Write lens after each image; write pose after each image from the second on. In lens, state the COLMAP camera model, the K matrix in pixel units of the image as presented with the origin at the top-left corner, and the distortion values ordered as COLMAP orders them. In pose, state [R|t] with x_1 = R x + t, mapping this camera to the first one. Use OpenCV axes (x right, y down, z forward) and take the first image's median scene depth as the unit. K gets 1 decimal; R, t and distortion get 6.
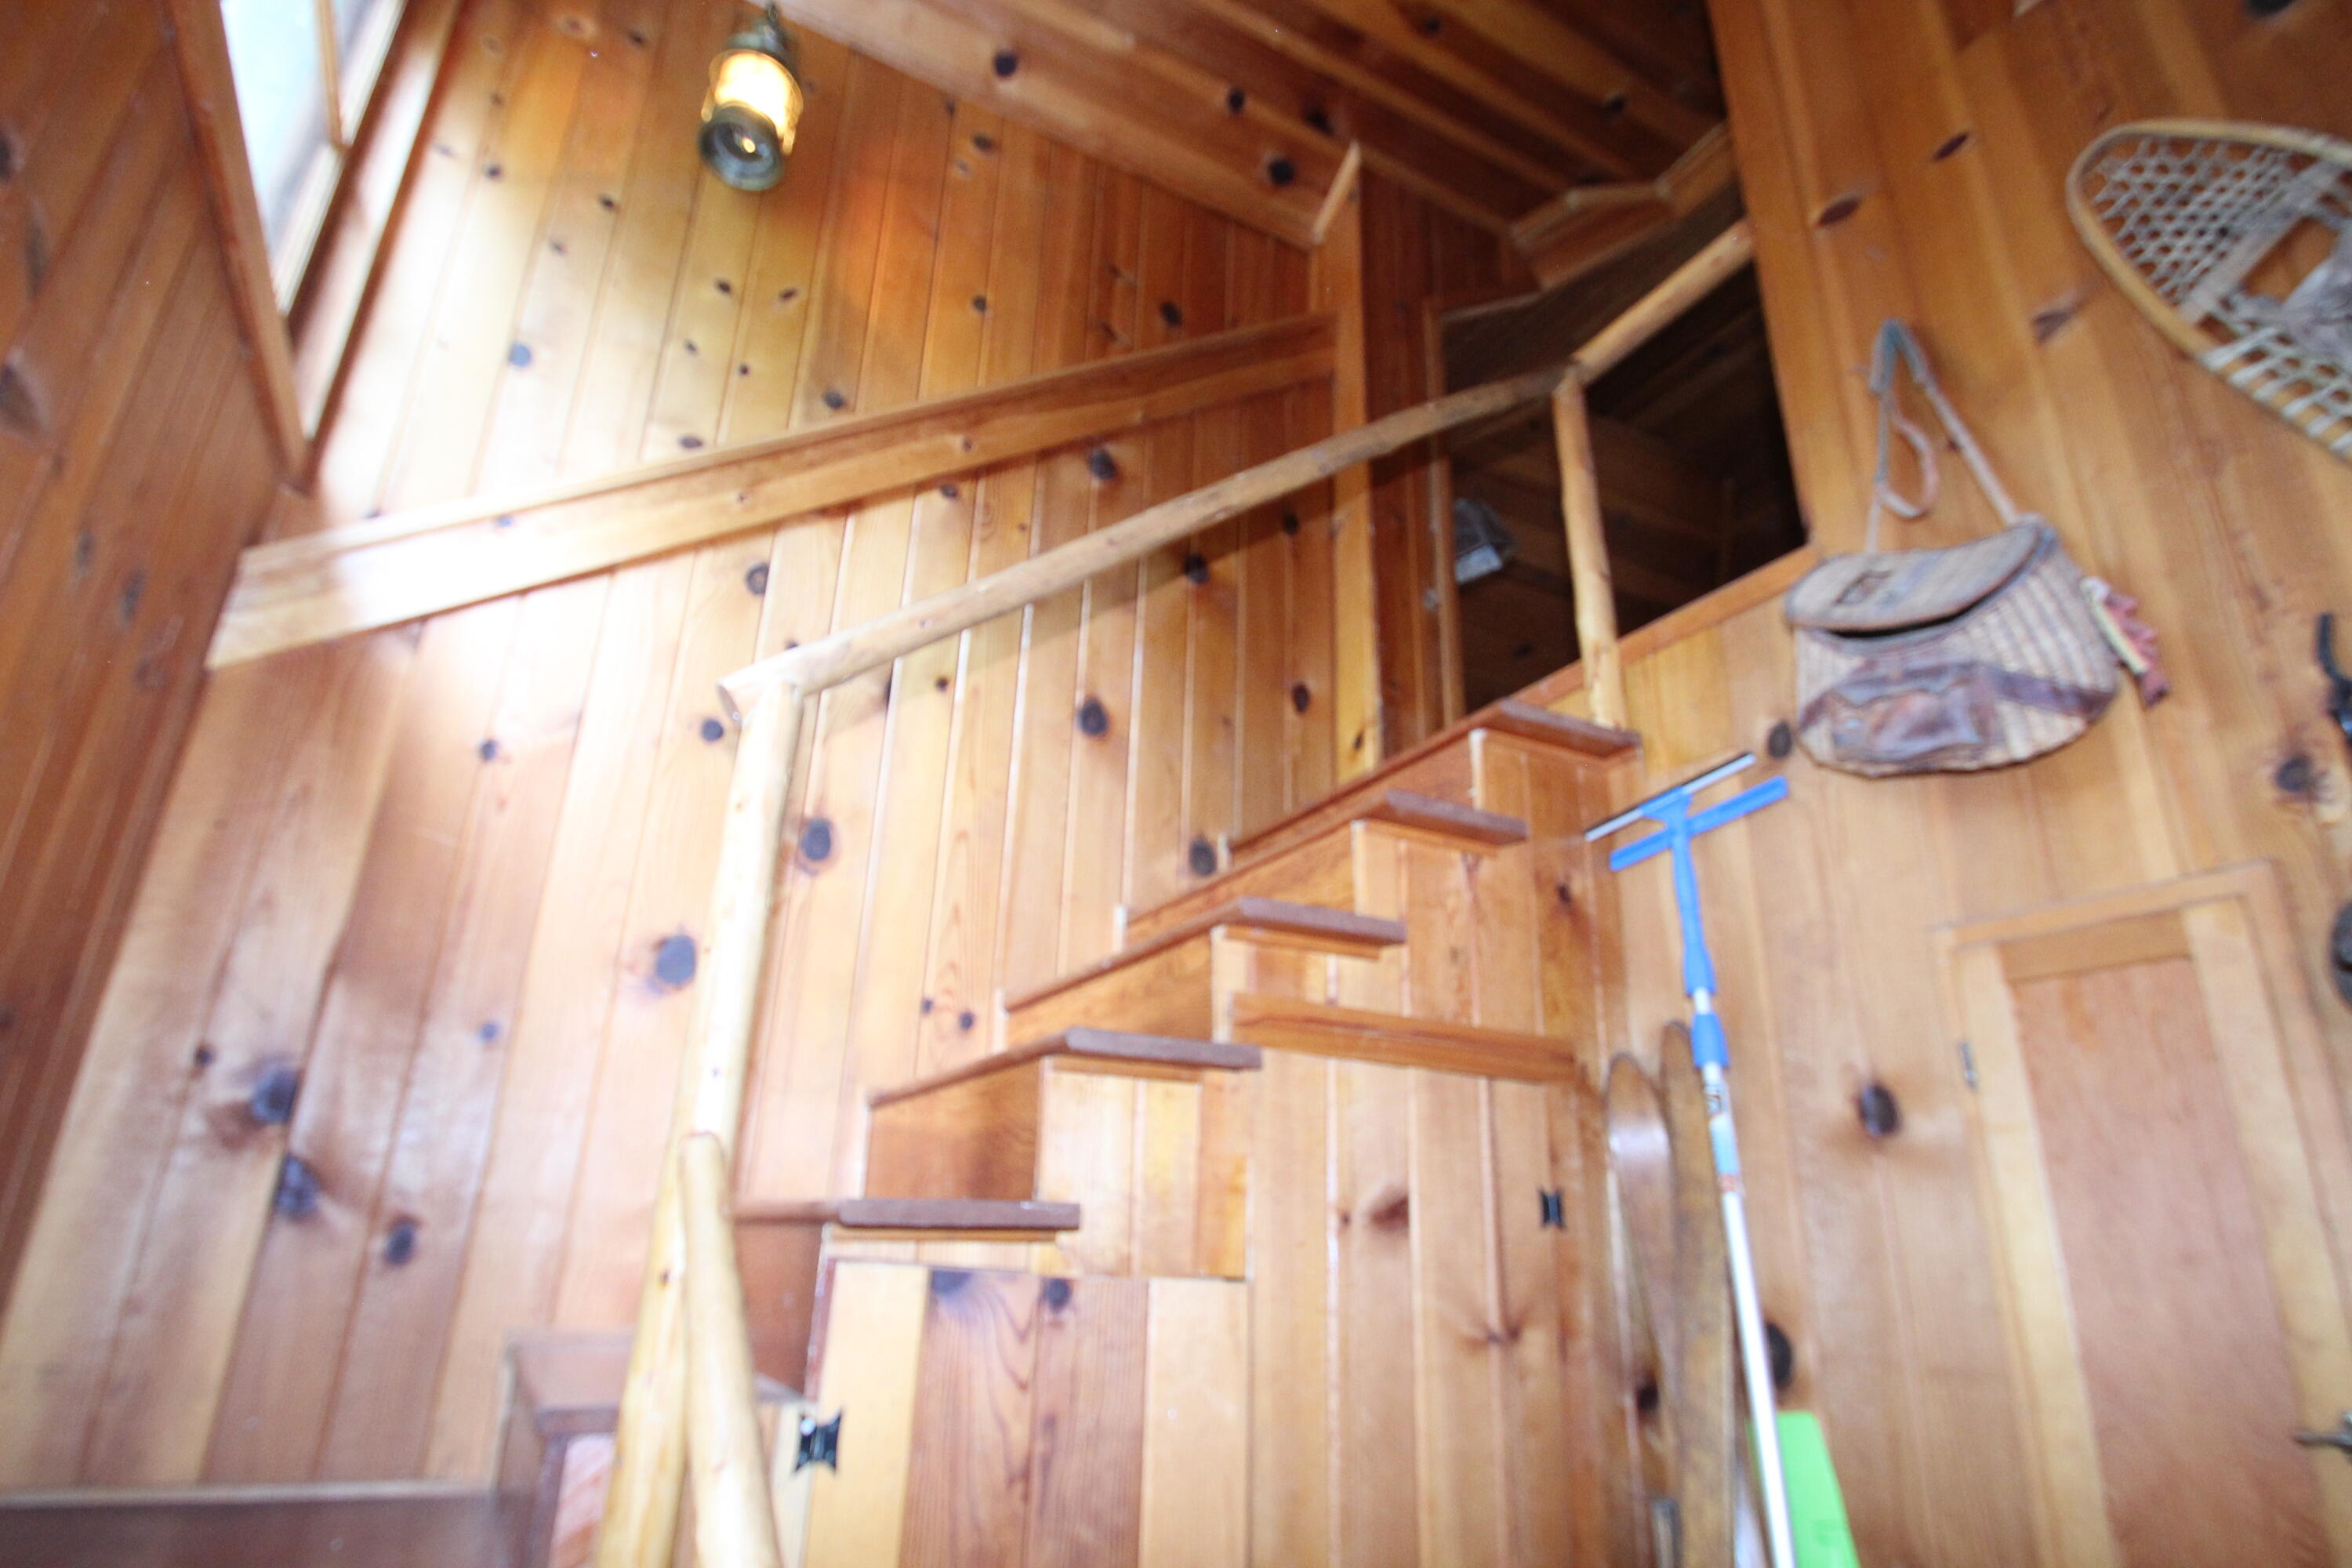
lens RADIAL K [[1210.3, 0, 1161.5], [0, 1210.3, 789.7], [0, 0, 1]] dist [-0.001634, -0.013049]
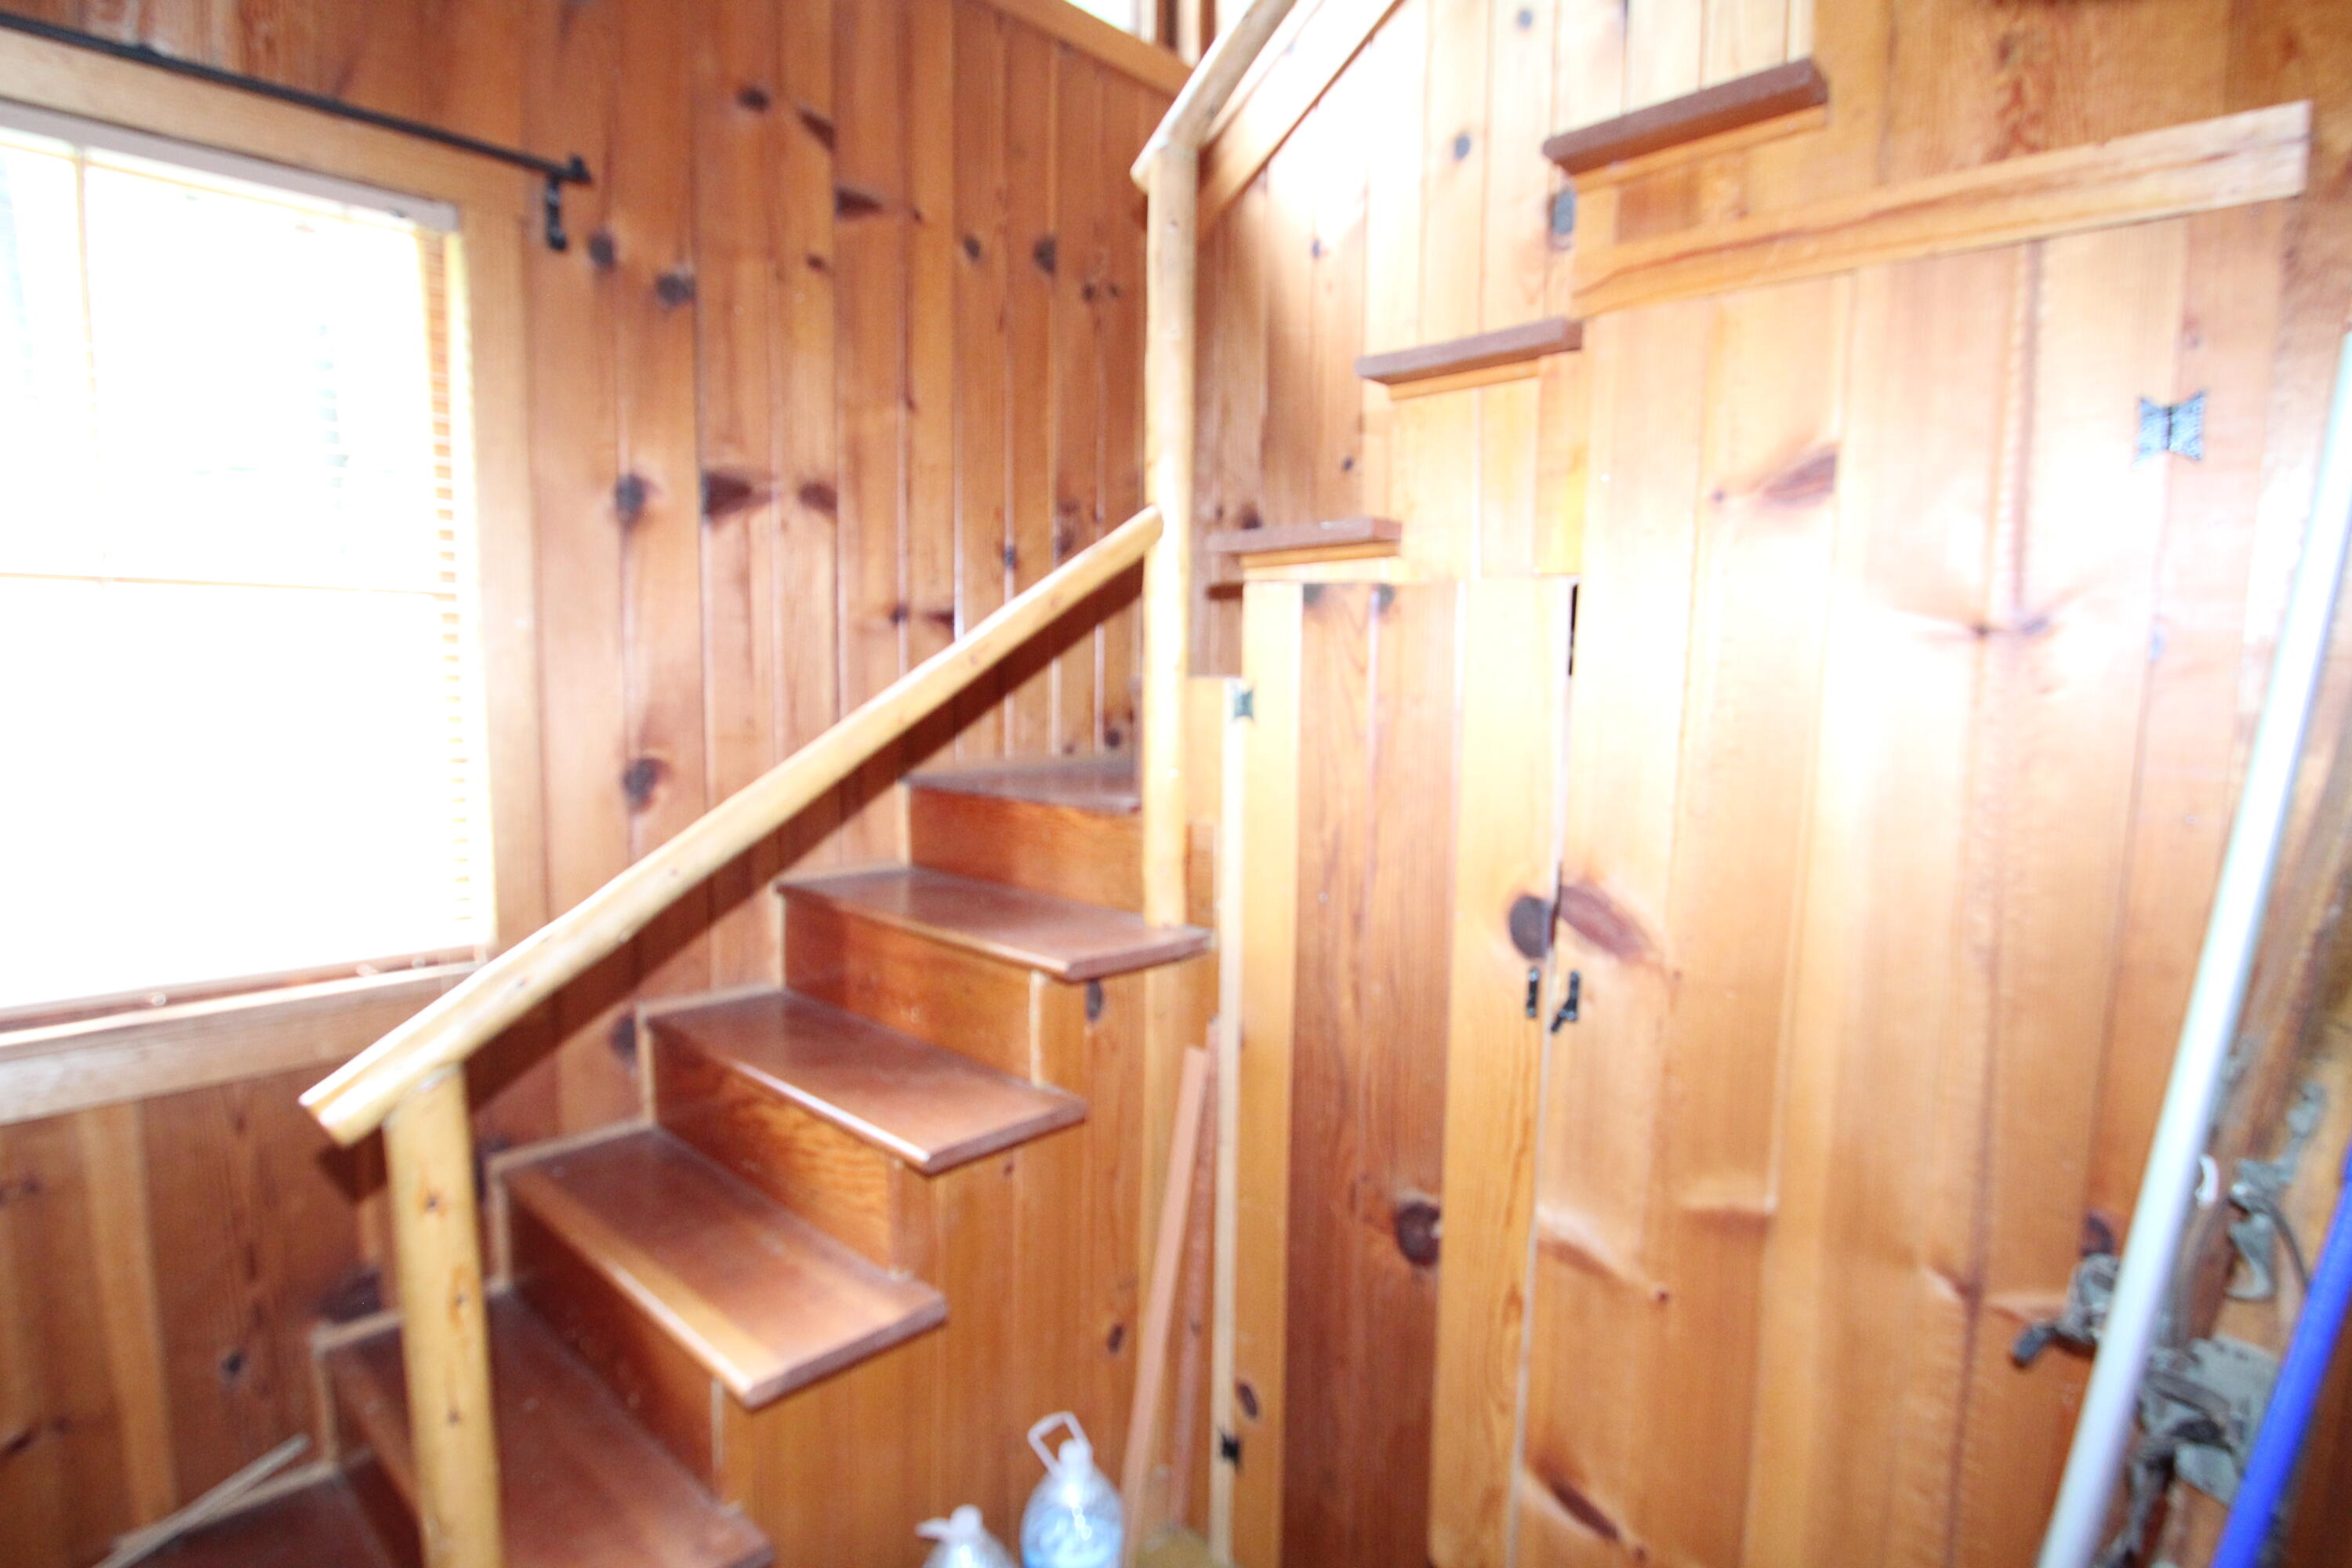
lens RADIAL K [[1210.3, 0, 1161.5], [0, 1210.3, 789.7], [0, 0, 1]] dist [-0.001634, -0.013049]
pose [[0.316632, 0.069874, -0.945971, 0.920813], [0.331470, 0.926259, 0.179367, 0.305718], [0.888747, -0.370354, 0.270122, 0.431235]]
